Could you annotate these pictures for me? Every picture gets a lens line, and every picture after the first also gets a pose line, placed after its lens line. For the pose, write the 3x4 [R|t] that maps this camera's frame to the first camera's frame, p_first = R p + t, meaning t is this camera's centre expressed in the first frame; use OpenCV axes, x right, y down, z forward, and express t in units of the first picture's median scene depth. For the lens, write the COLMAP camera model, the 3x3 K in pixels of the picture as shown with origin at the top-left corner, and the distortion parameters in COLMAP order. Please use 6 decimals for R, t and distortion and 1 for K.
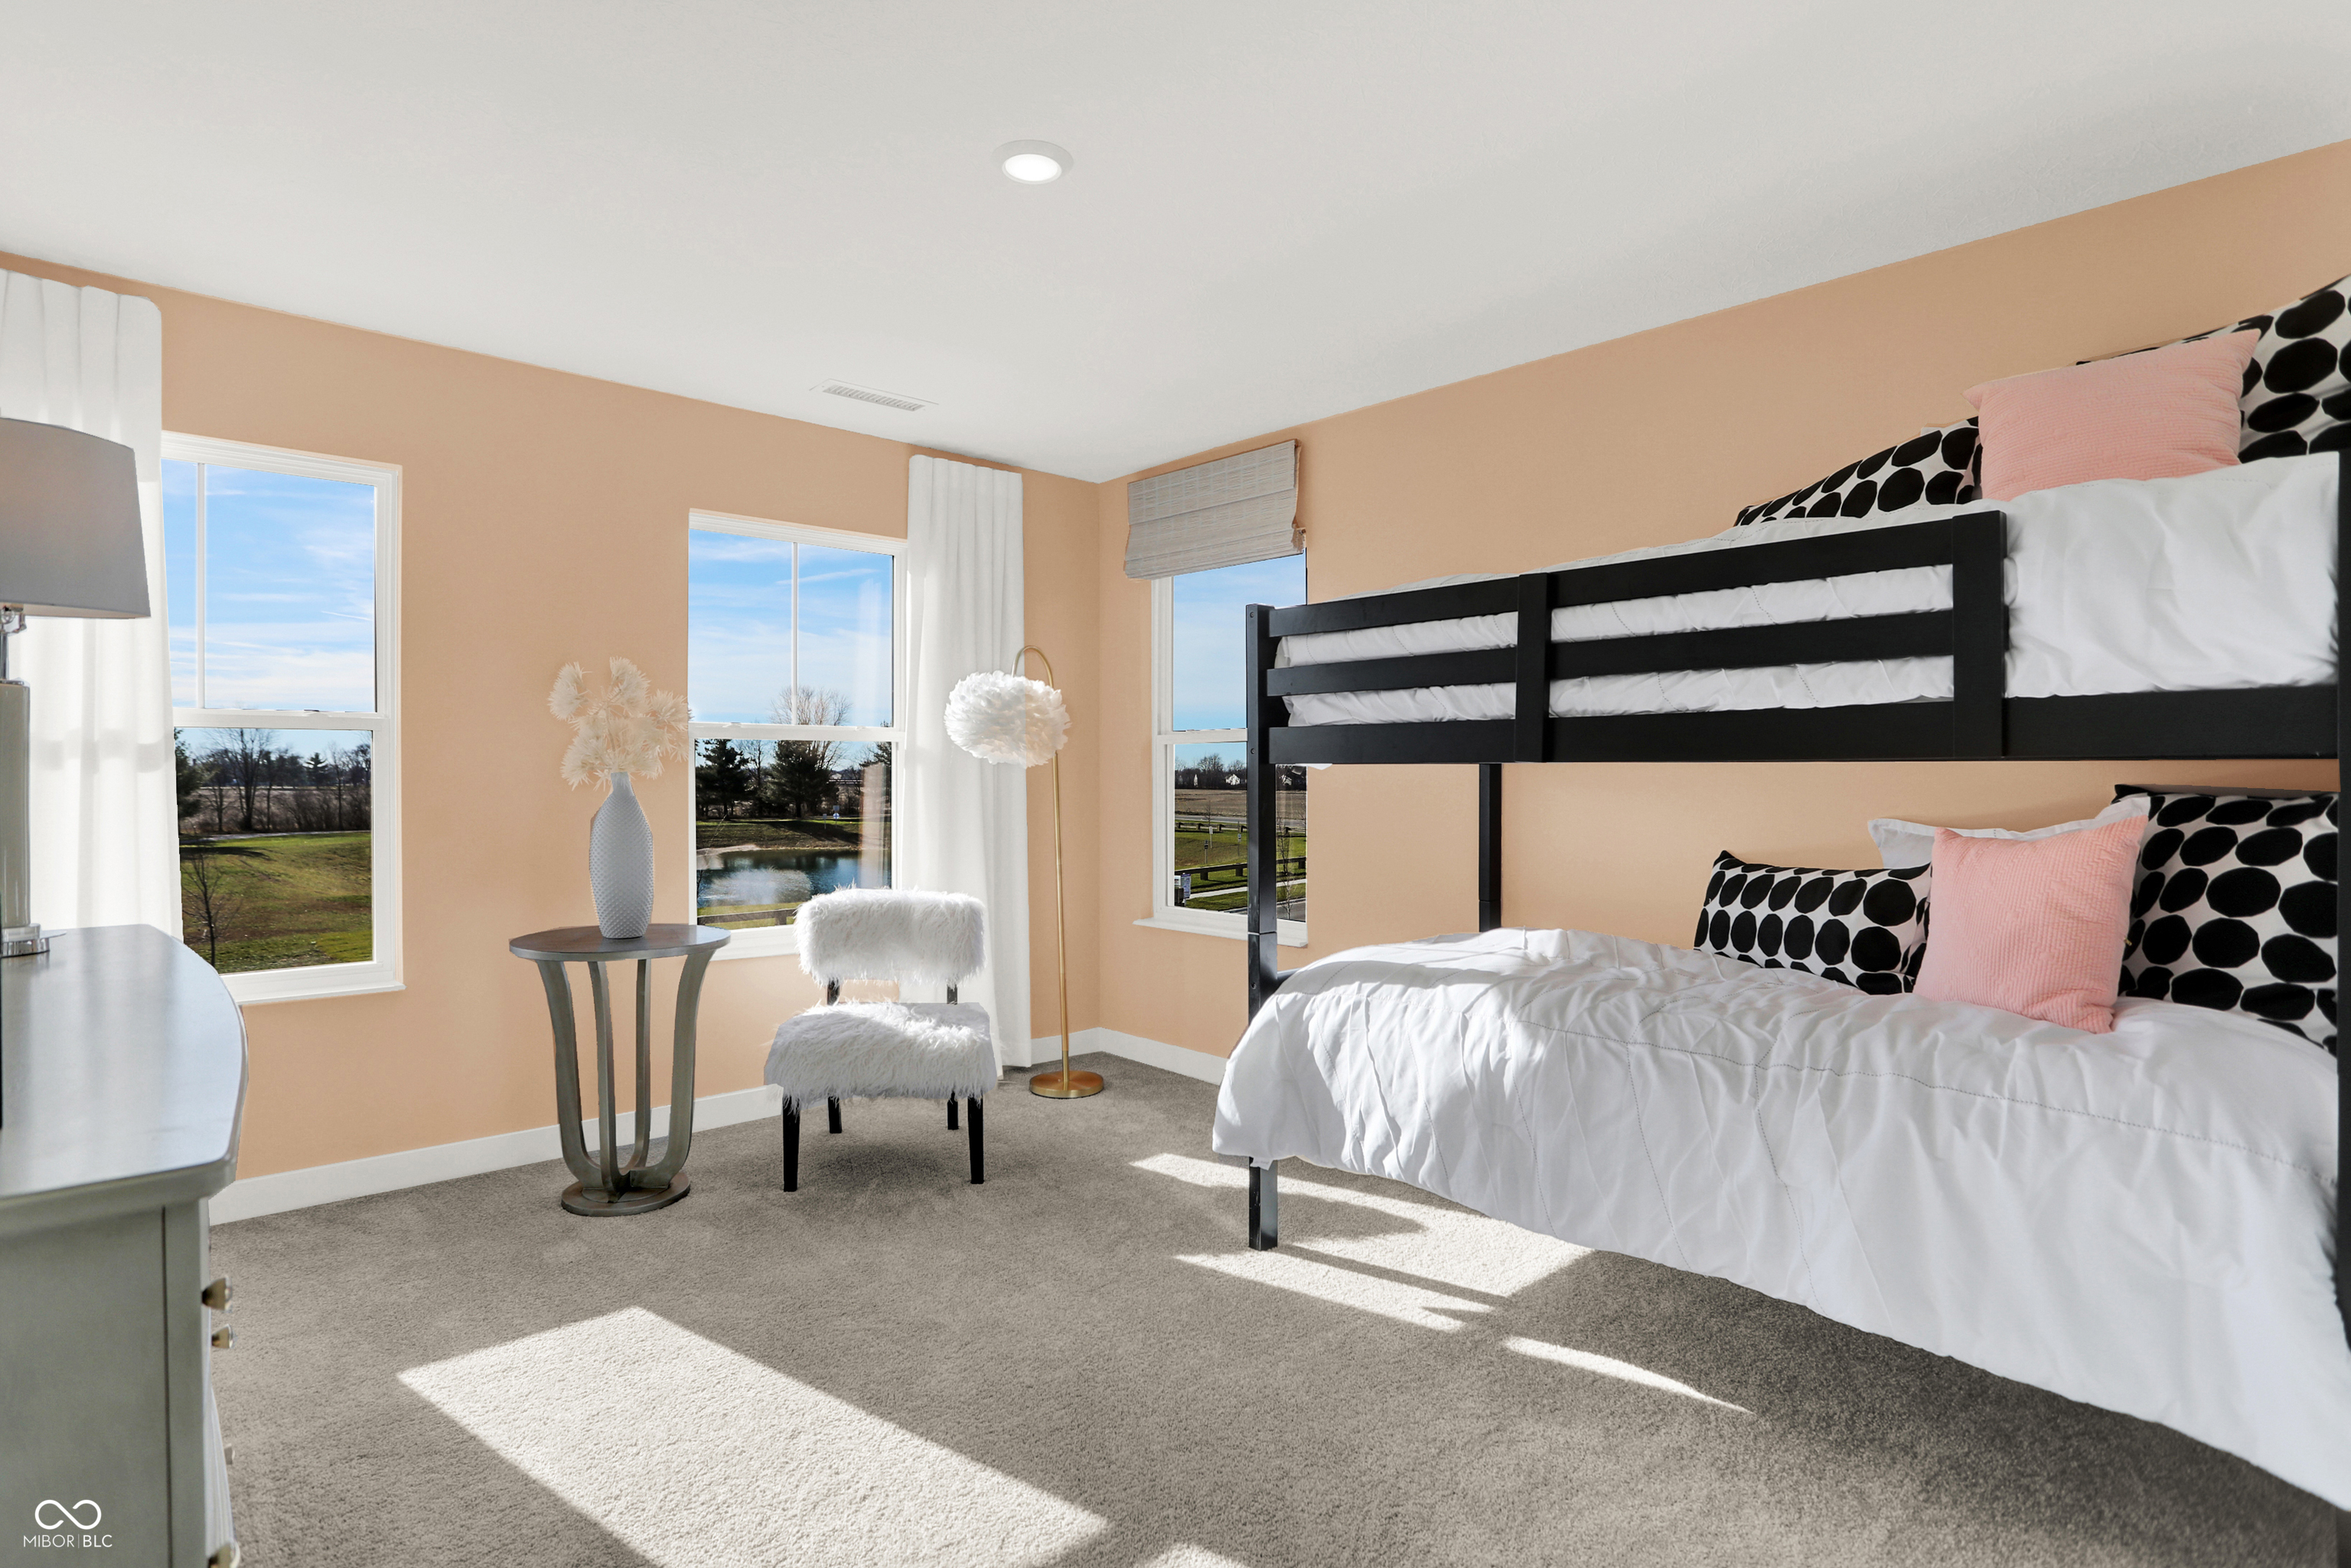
lens RADIAL K [[1220.6, 0, 1171.9], [0, 1220.6, 768.7], [0, 0, 1]] dist [-0.063576, 0.020772]
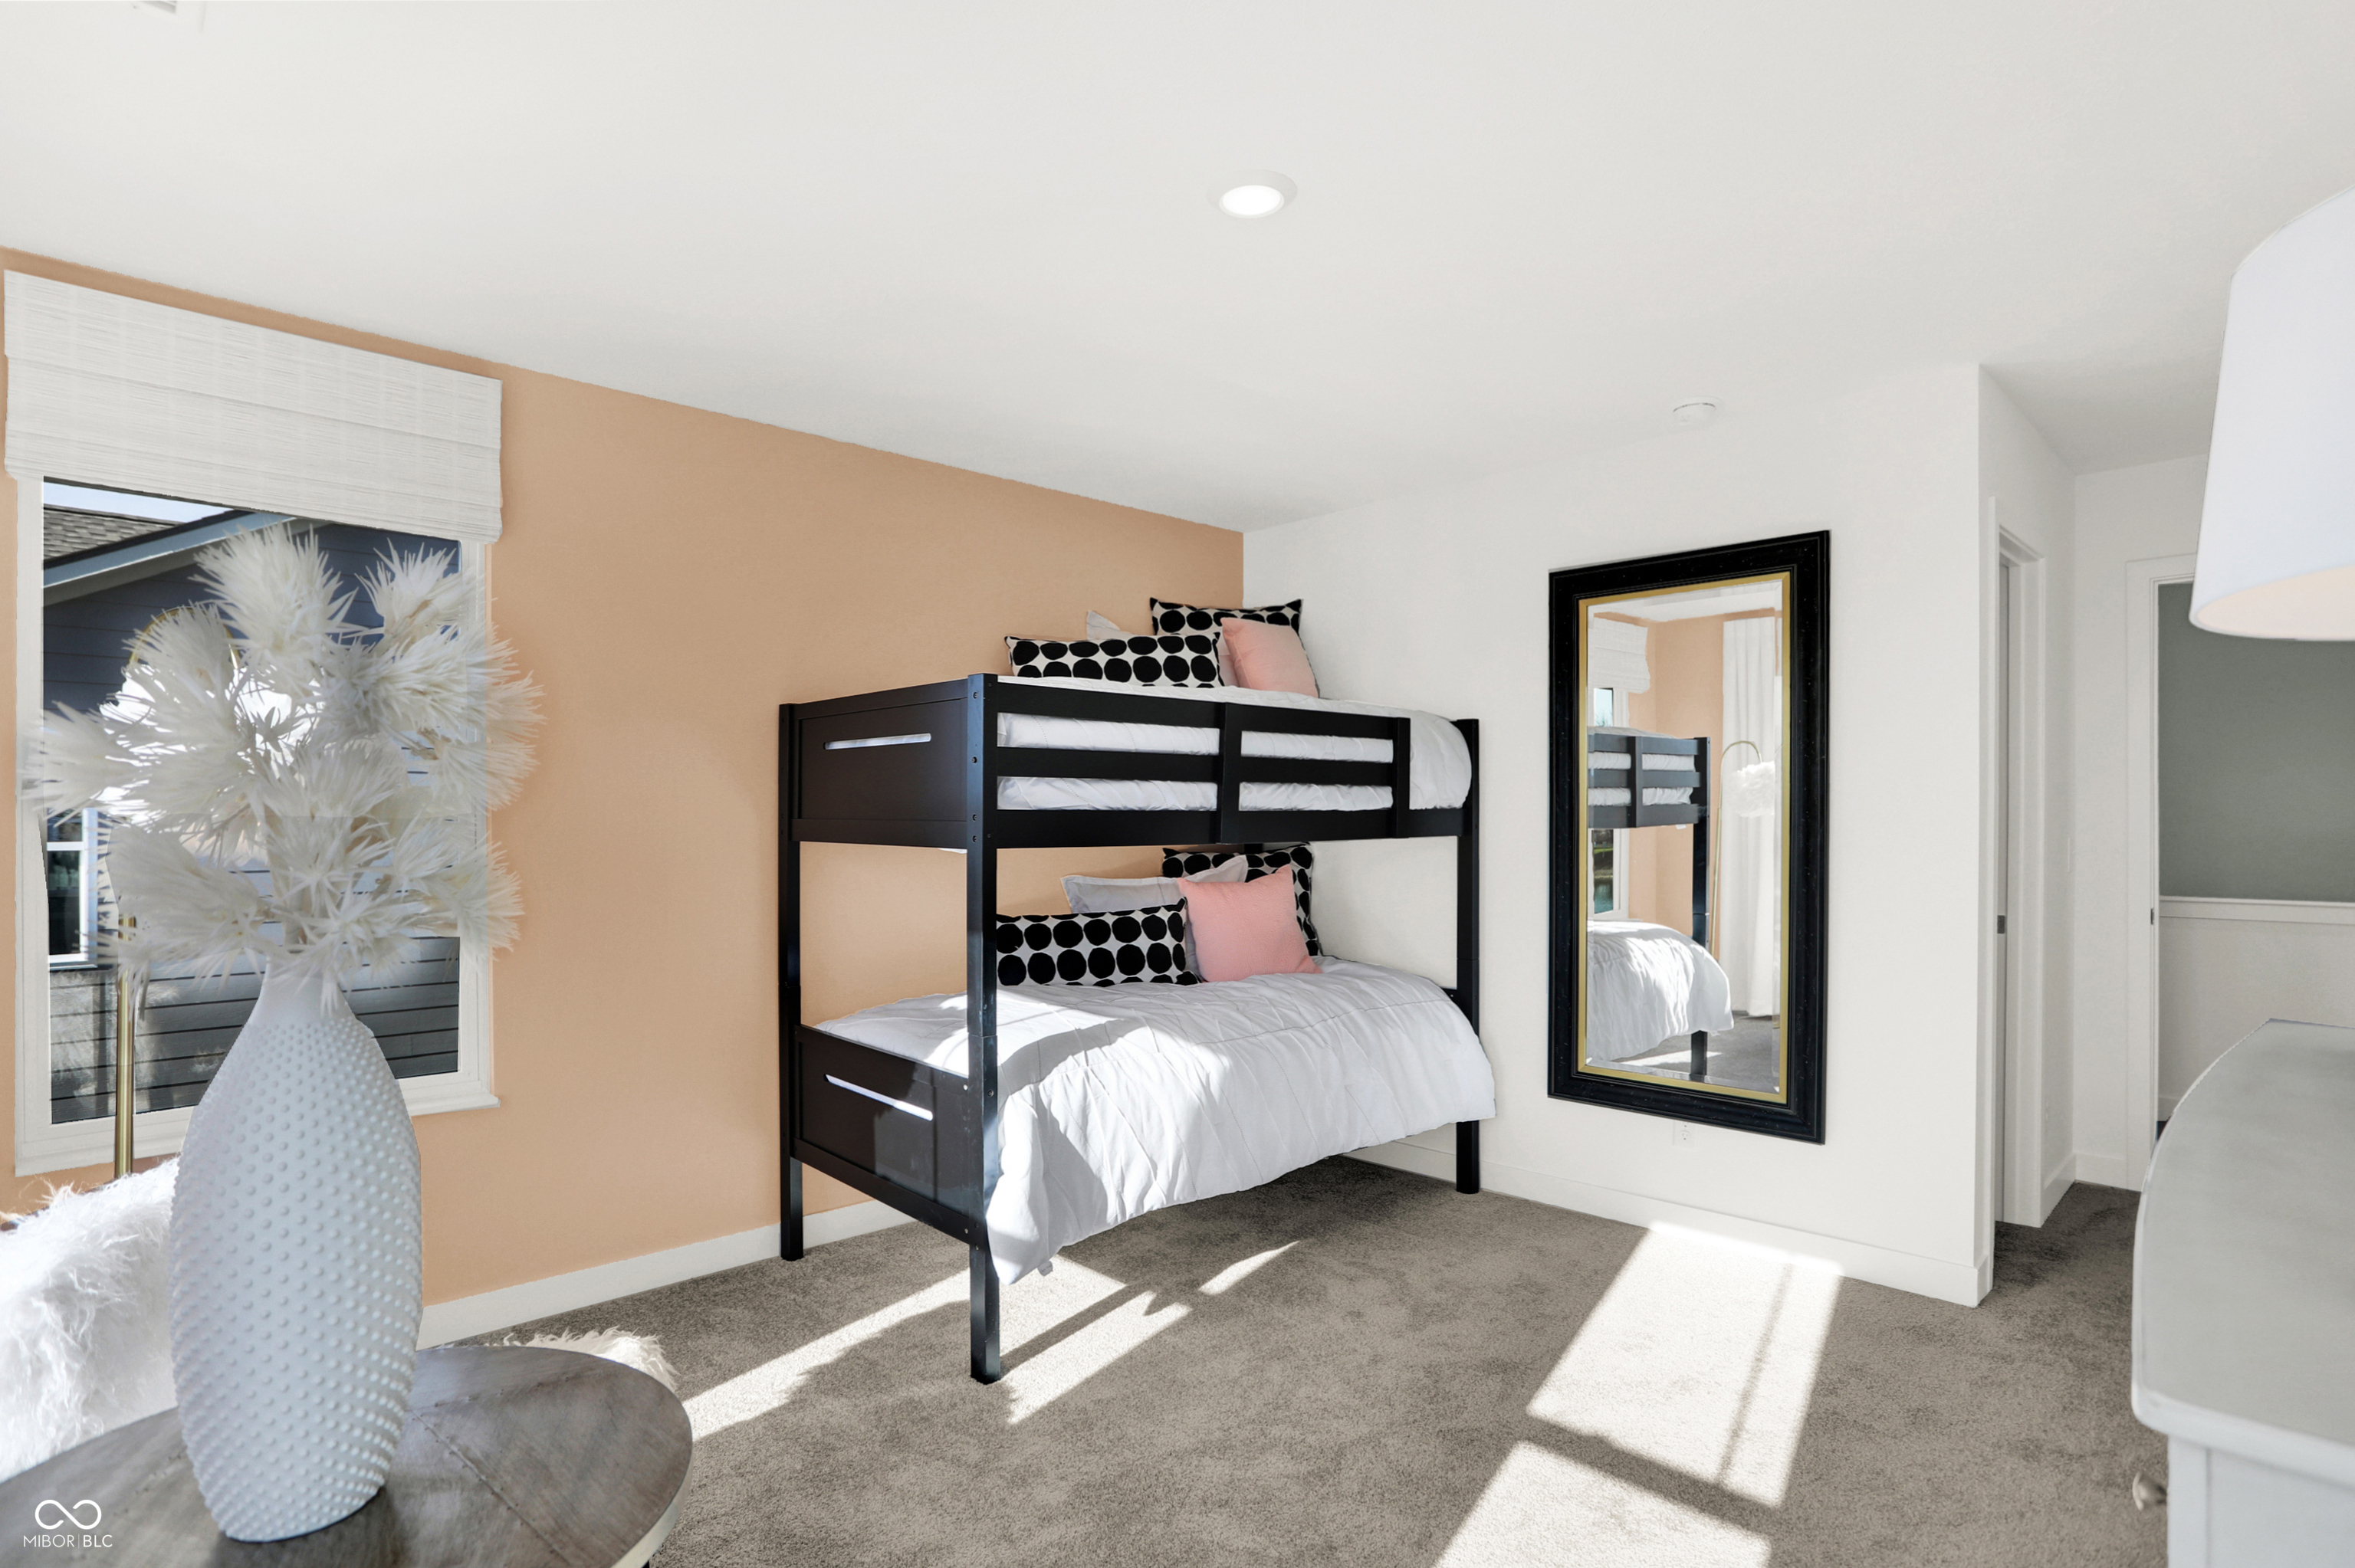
lens RADIAL K [[1222.6, 0, 1173.3], [0, 1222.6, 807.6], [0, 0, 1]] dist [-0.063576, 0.020772]
pose [[-0.041300, 0.005480, 0.999132, -1.009221], [0.000525, 0.999985, -0.005463, -0.036045], [-0.999147, 0.000299, -0.041302, 1.077112]]
